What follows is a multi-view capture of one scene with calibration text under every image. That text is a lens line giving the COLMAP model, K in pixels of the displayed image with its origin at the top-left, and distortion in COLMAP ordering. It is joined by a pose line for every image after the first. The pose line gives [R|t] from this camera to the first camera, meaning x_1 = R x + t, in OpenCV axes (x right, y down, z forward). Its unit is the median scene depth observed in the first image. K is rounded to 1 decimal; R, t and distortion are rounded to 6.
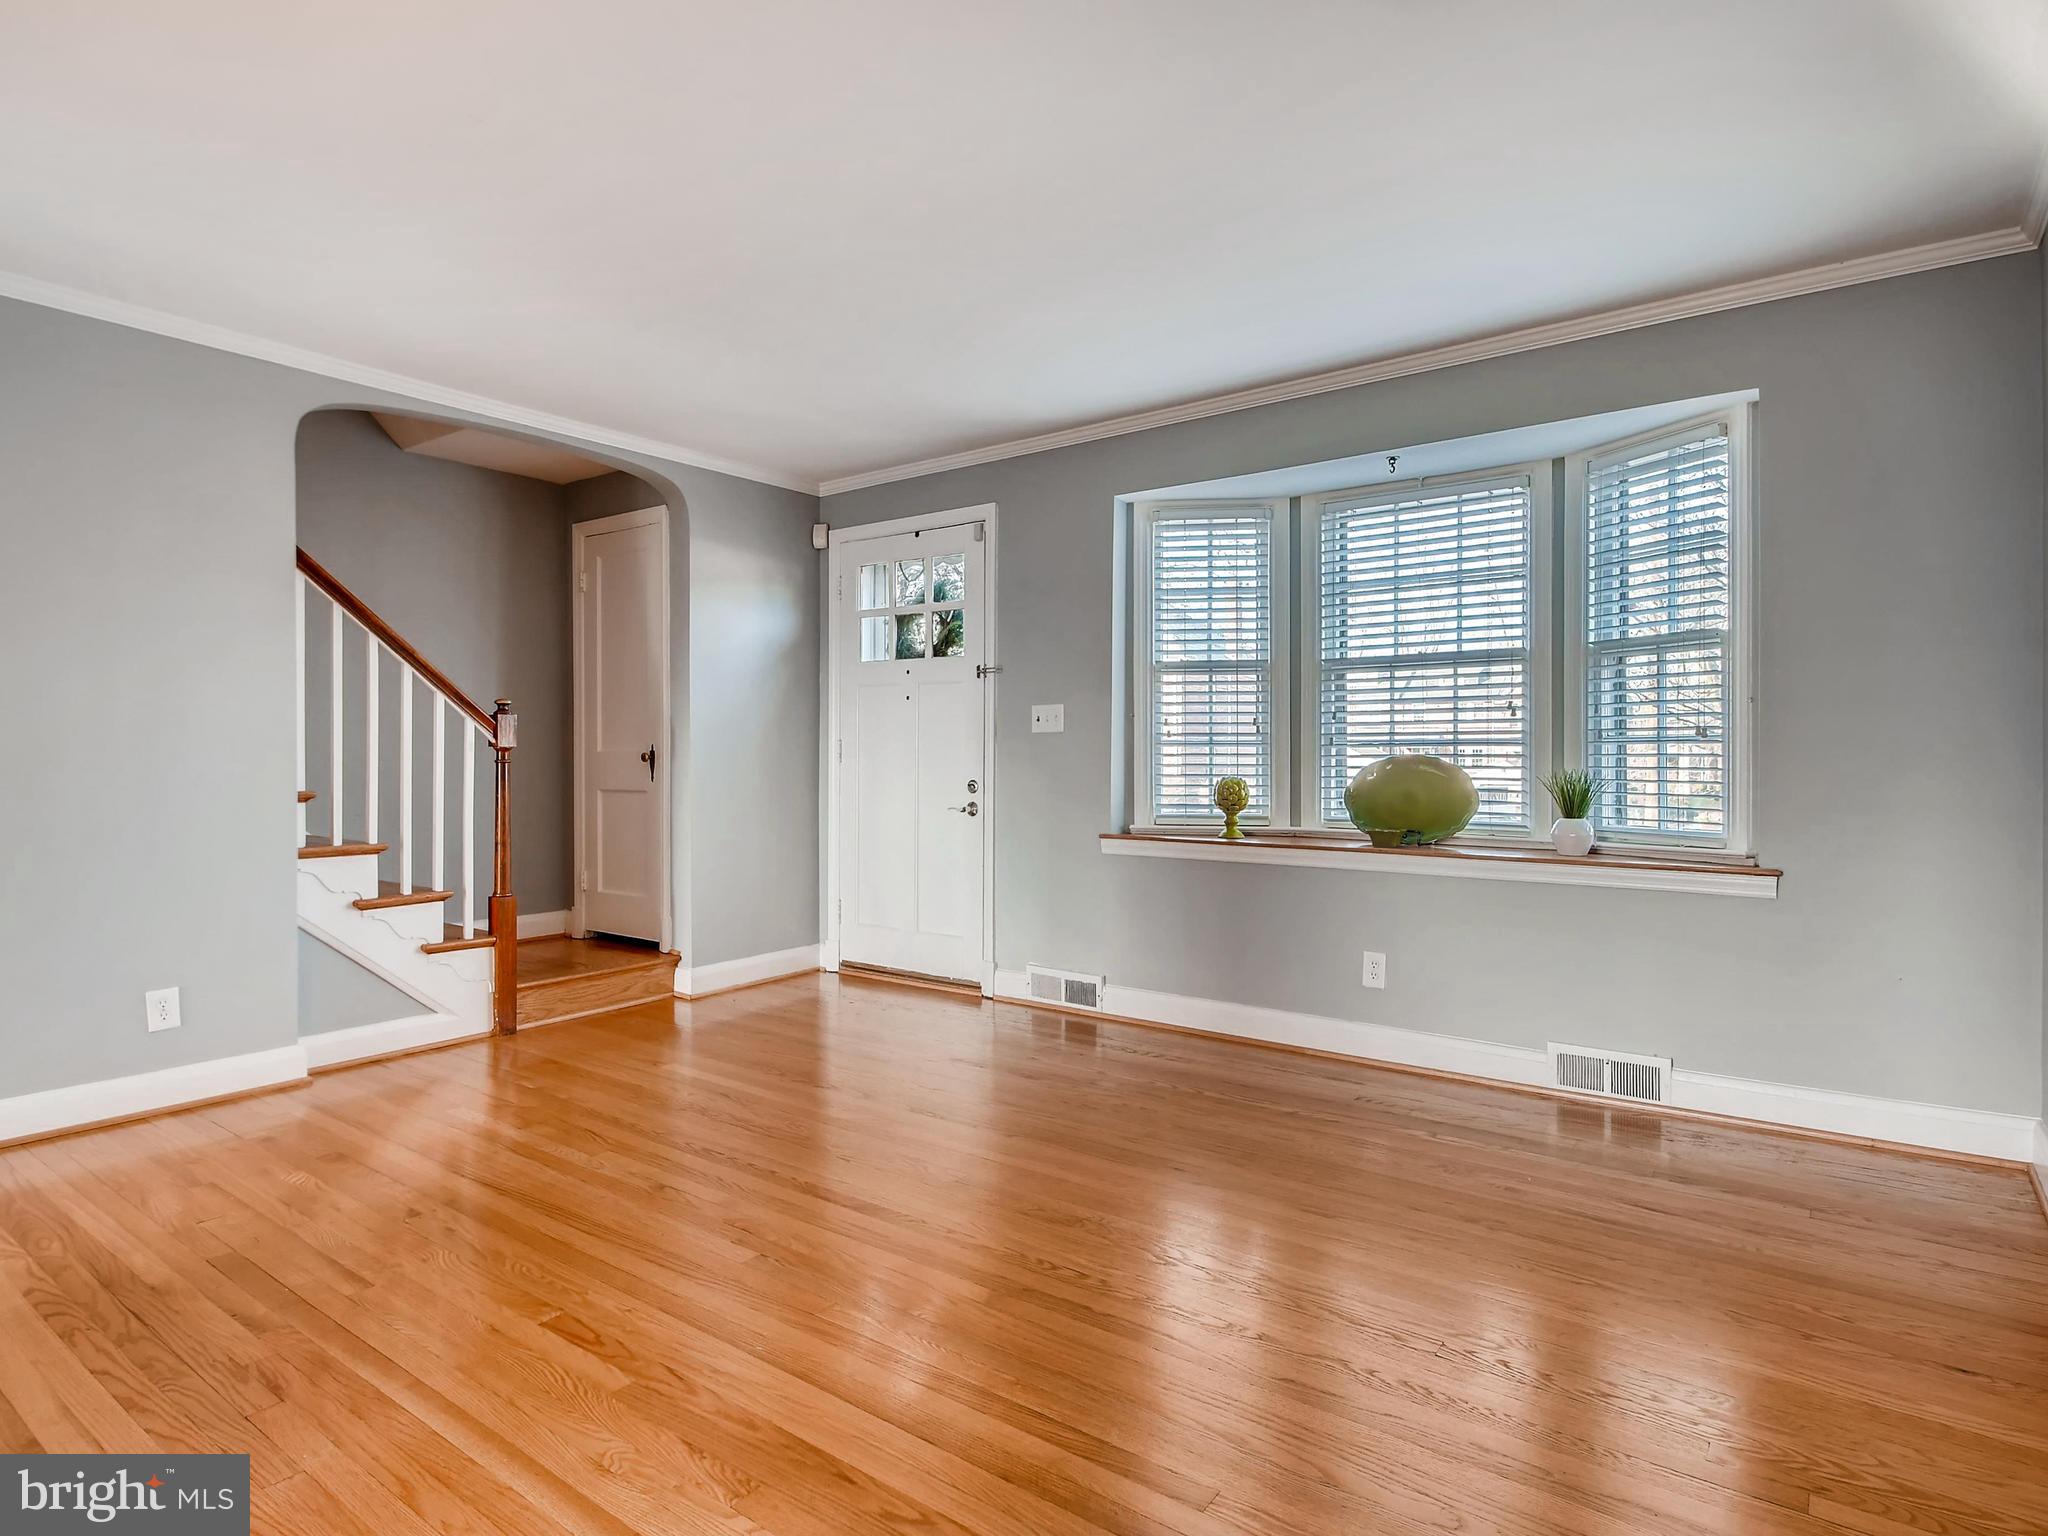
lens RADIAL K [[1101.5, 0, 1022.2], [0, 1101.5, 766.3], [0, 0, 1]] dist [-0.004144, -0.000184]
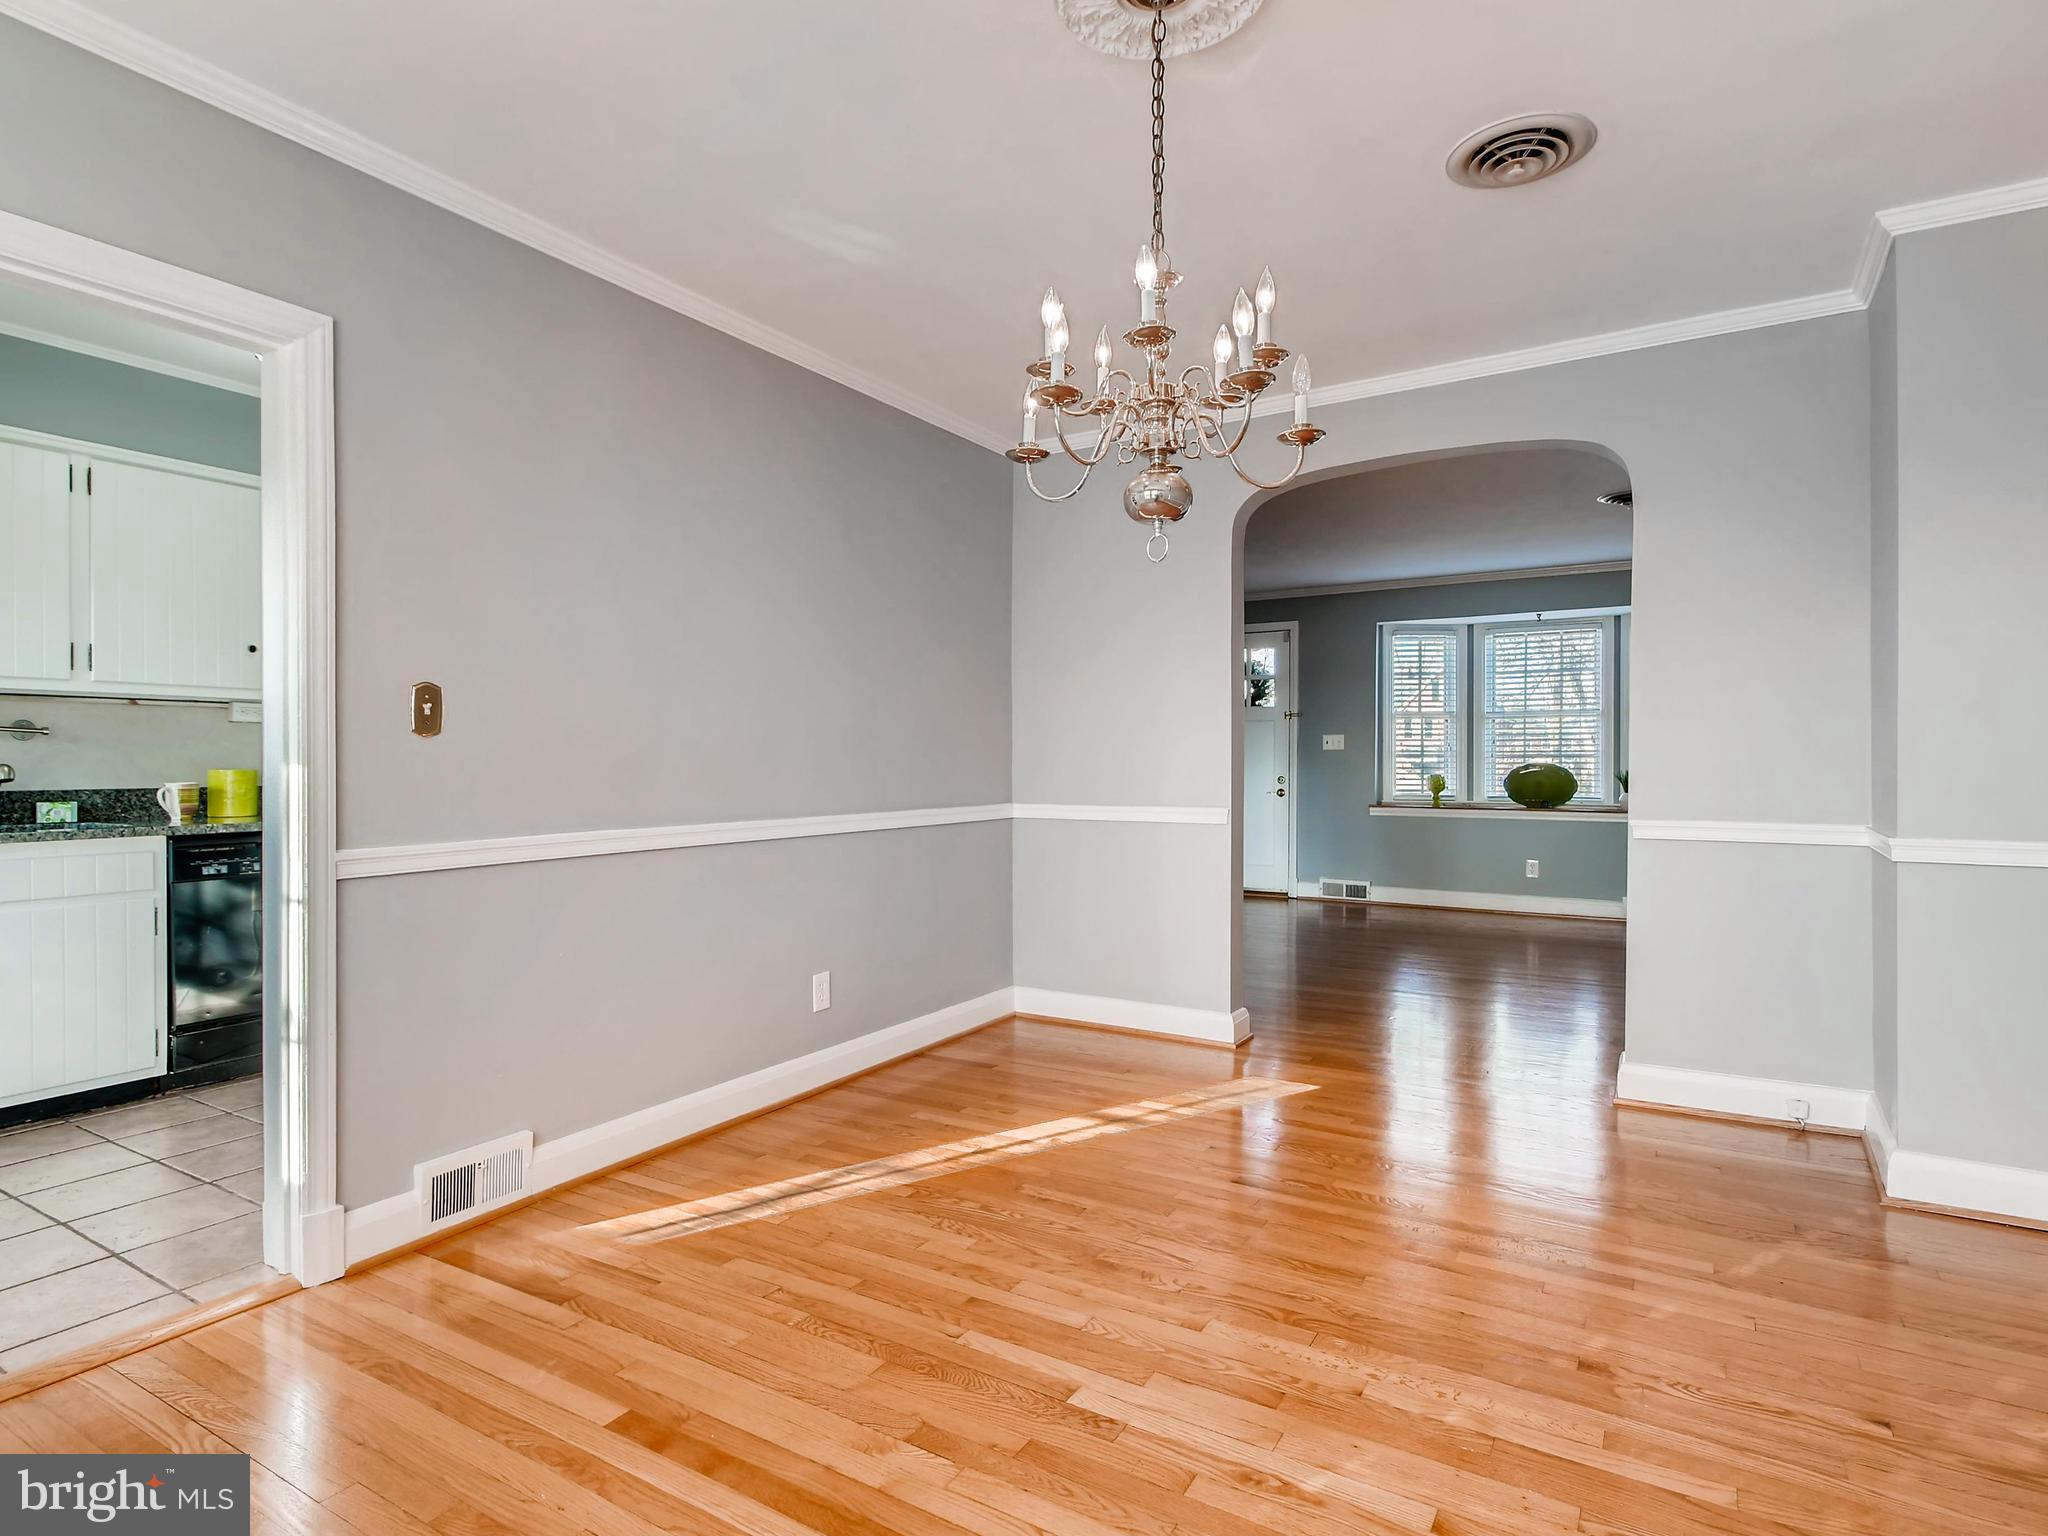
lens RADIAL K [[1101.5, 0, 1026.0], [0, 1101.5, 764.1], [0, 0, 1]] dist [-0.004144, -0.000184]
pose [[0.995843, -0.004032, 0.090992, -0.663989], [0.003933, 0.999991, 0.001260, -0.011537], [-0.090997, -0.000896, 0.995851, -0.782931]]
